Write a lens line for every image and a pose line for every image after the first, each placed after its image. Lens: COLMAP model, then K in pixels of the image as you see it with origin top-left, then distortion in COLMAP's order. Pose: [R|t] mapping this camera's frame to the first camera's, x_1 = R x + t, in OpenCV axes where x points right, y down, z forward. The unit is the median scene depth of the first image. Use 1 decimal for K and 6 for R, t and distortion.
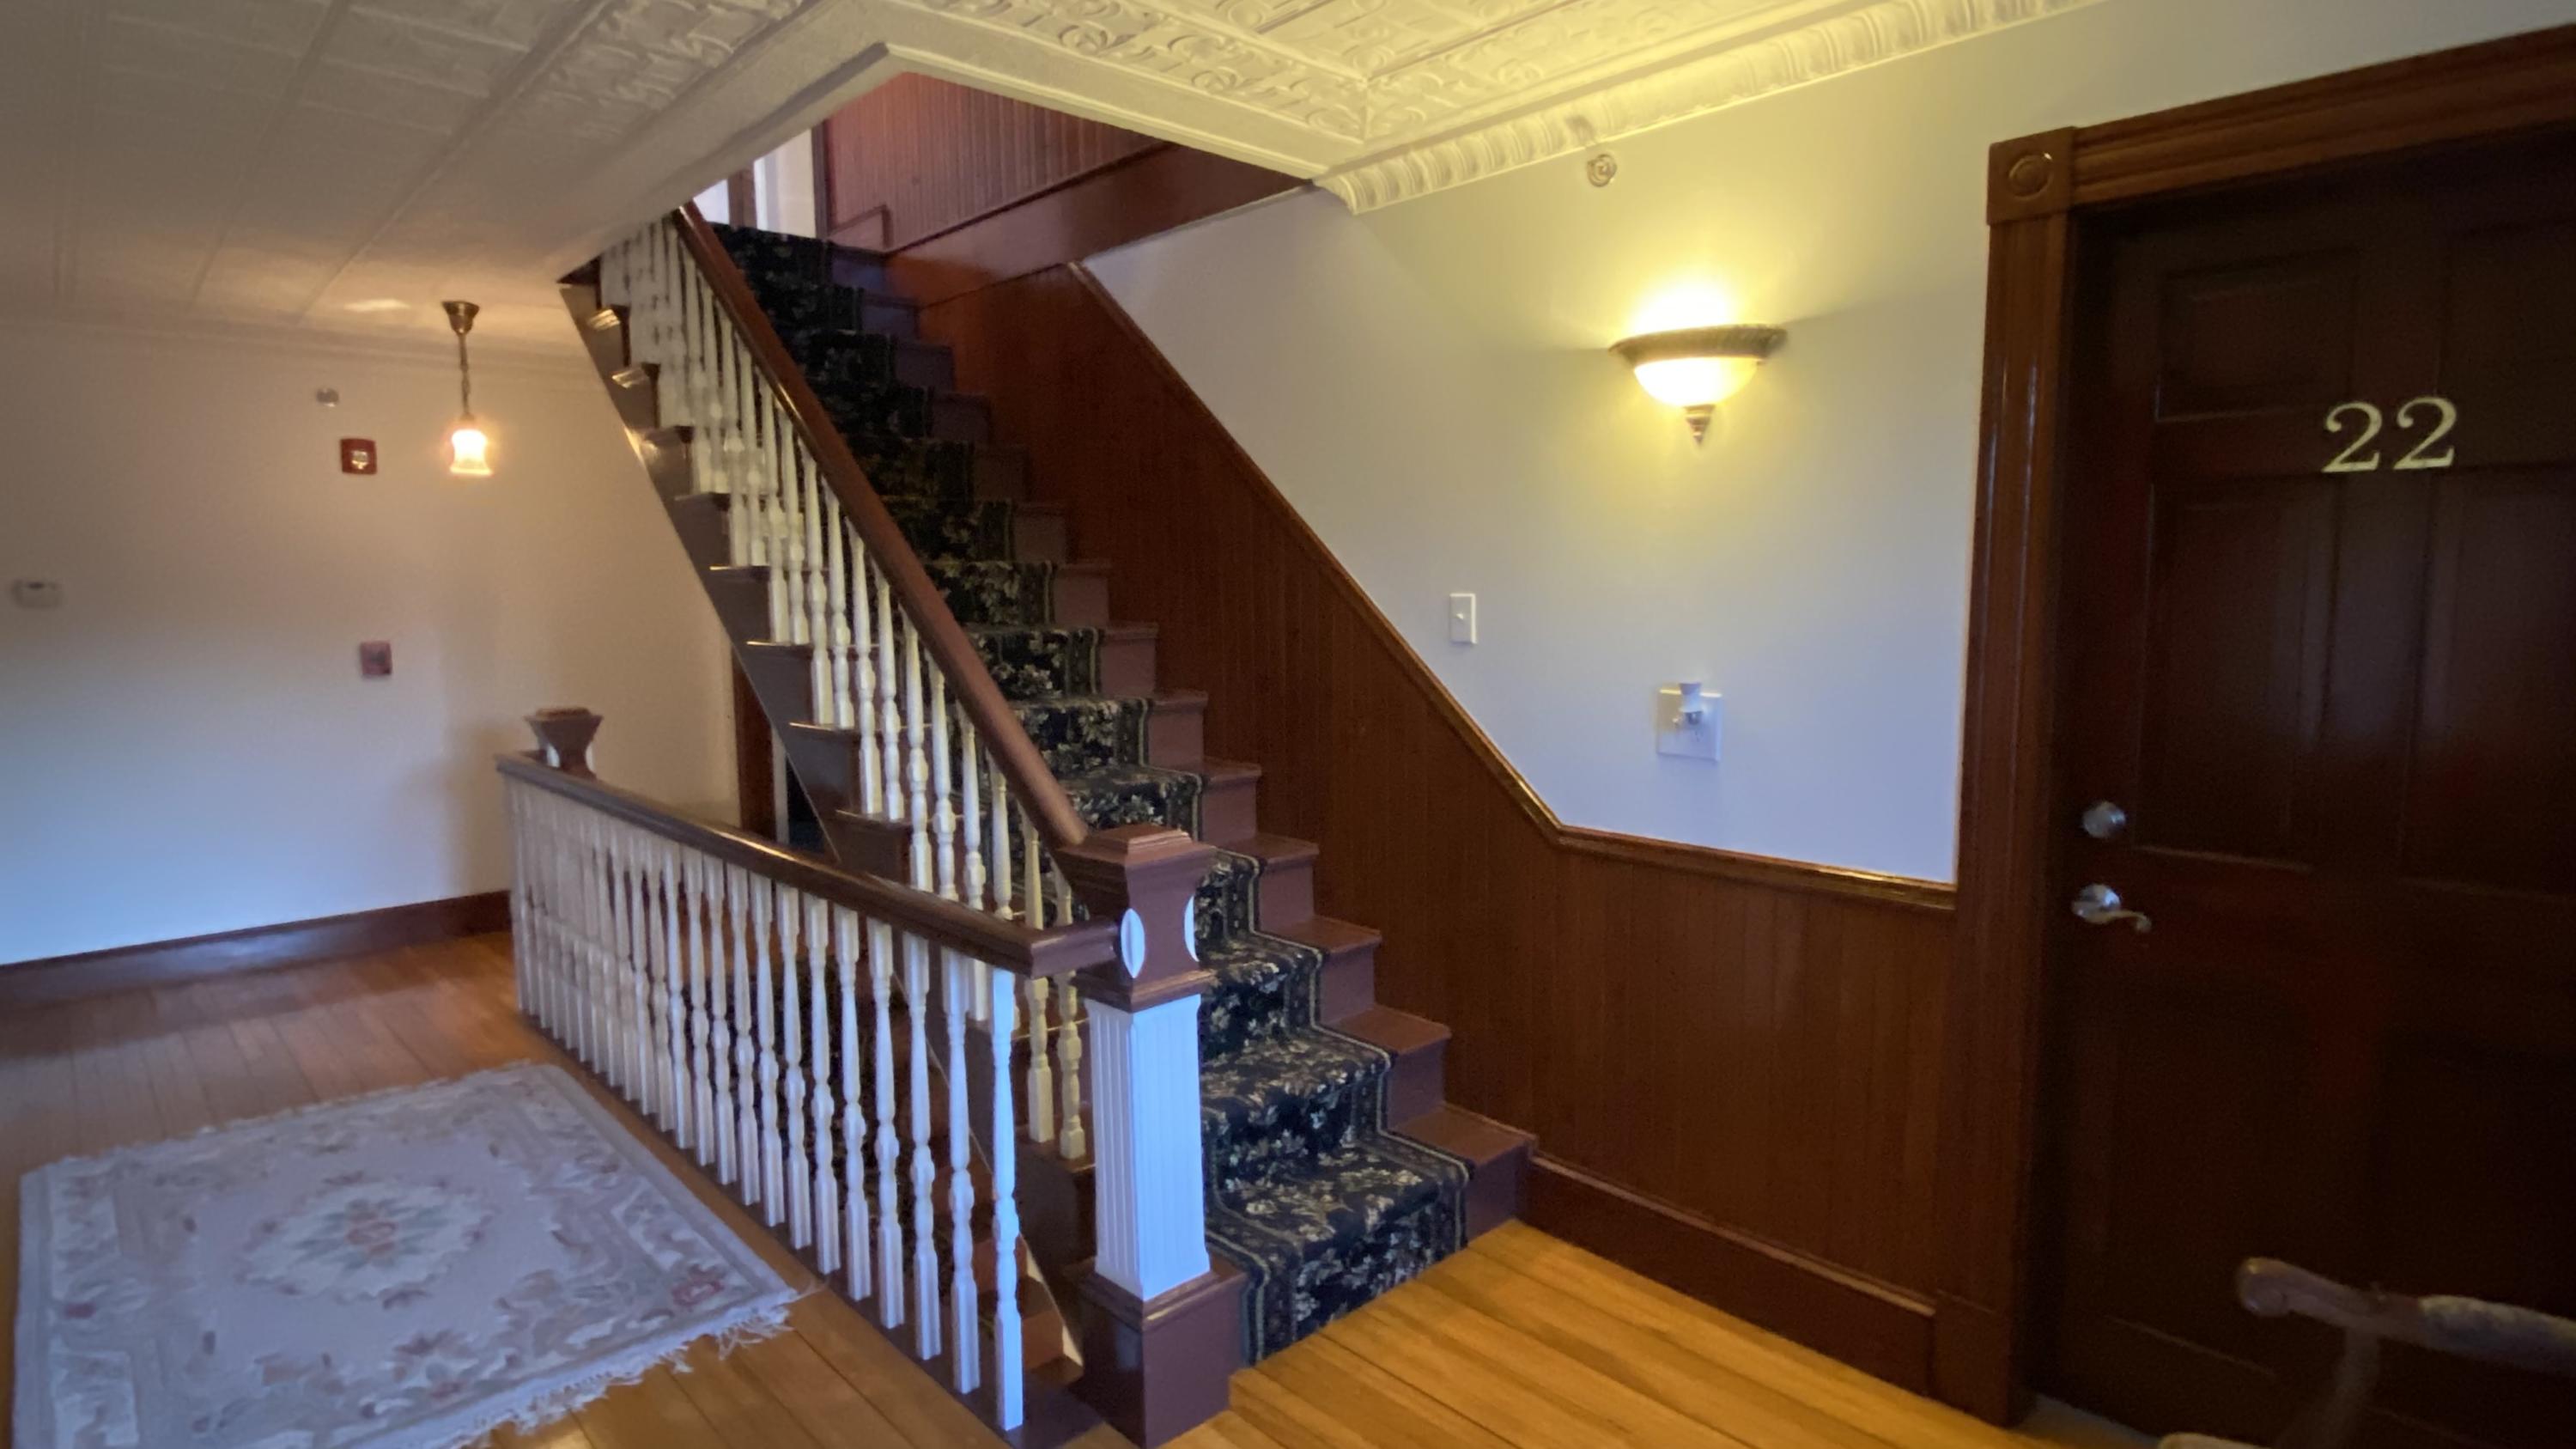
lens RADIAL K [[1325.7, 0, 1284.2], [0, 1325.7, 715.5], [0, 0, 1]] dist [0.000327, -0.000024]
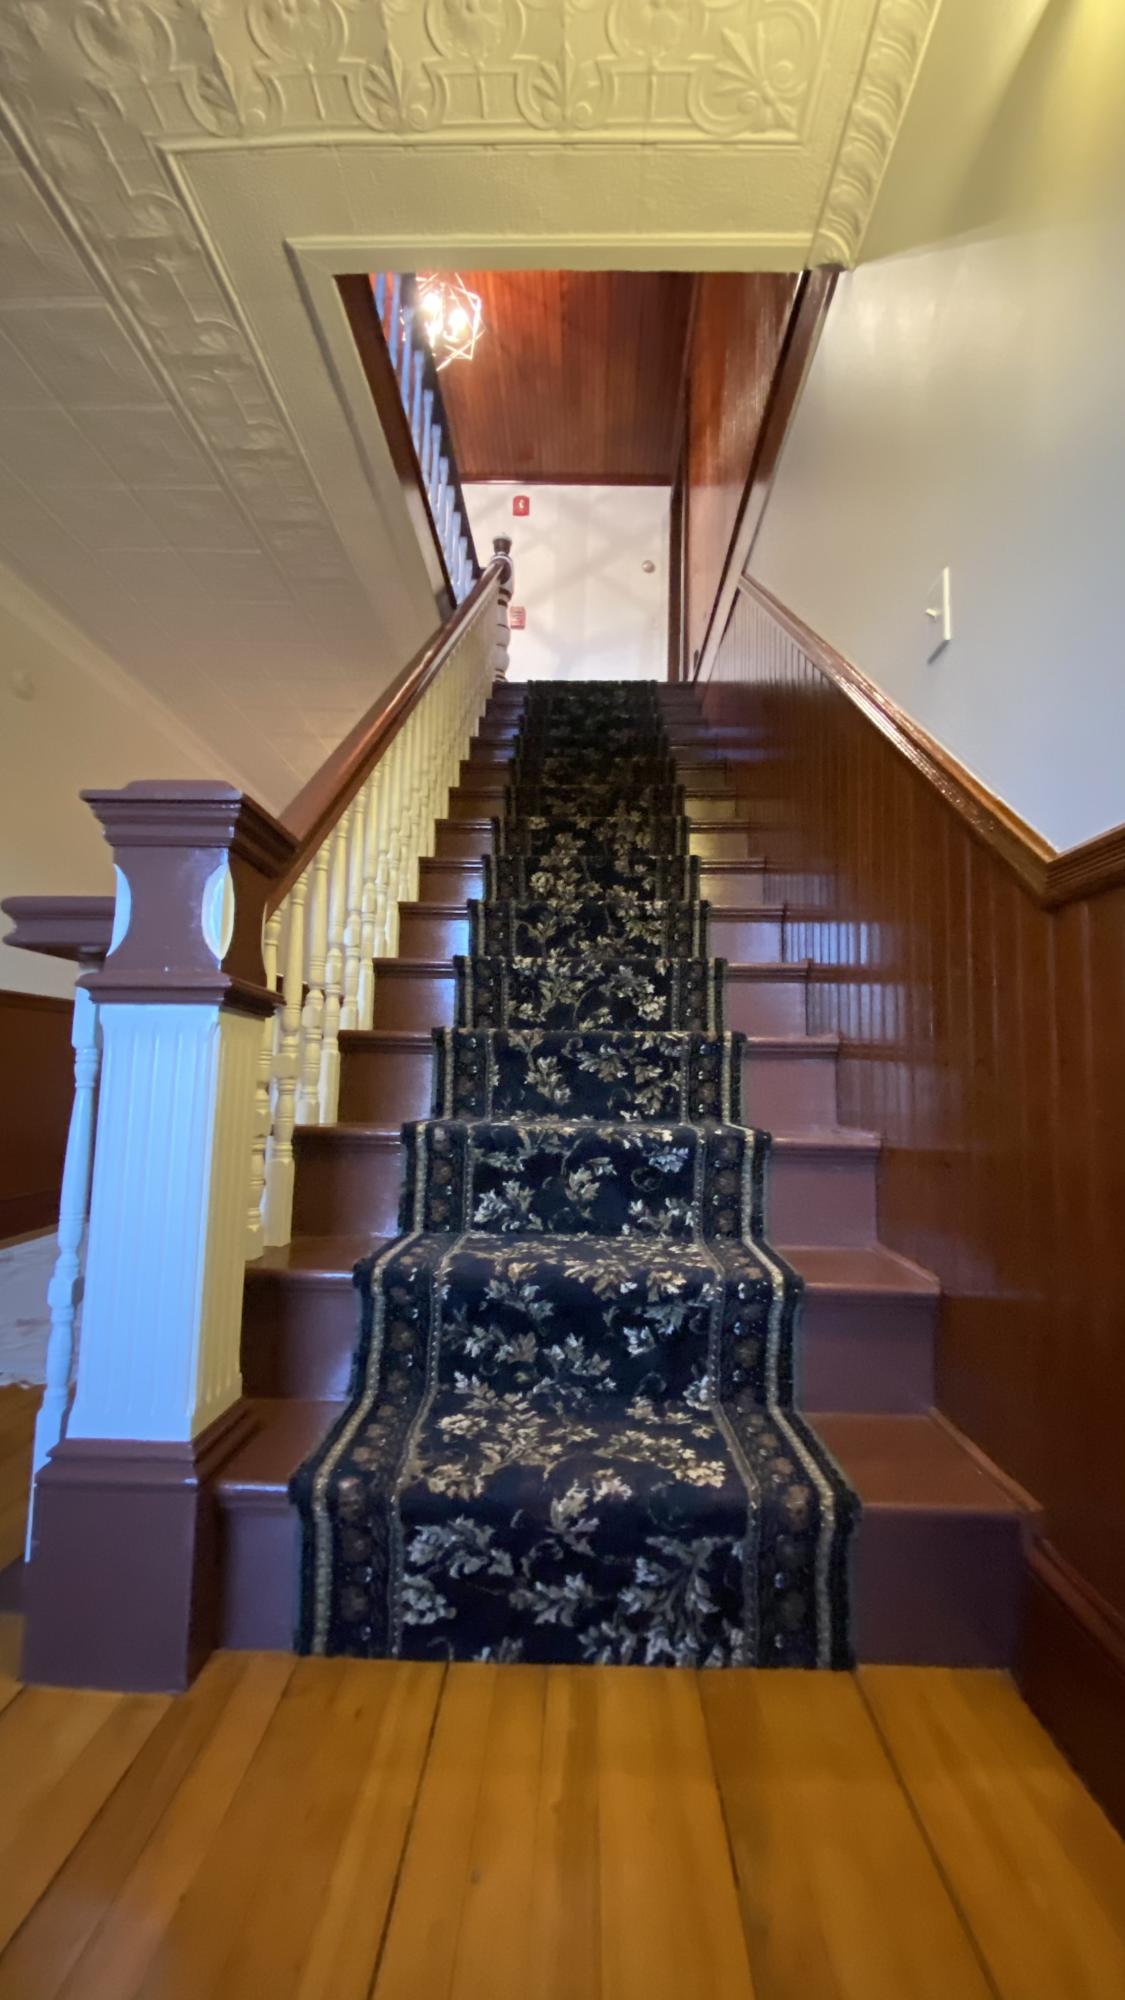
lens RADIAL K [[800.1, 0, 566.8], [0, 800.1, 1012.4], [0, 0, 1]] dist [-0.015232, -0.000291]
pose [[0.717631, -0.034000, -0.695593, 0.287466], [-0.099402, 0.983581, -0.150628, 0.209491], [0.689293, 0.177238, 0.702468, 0.675205]]
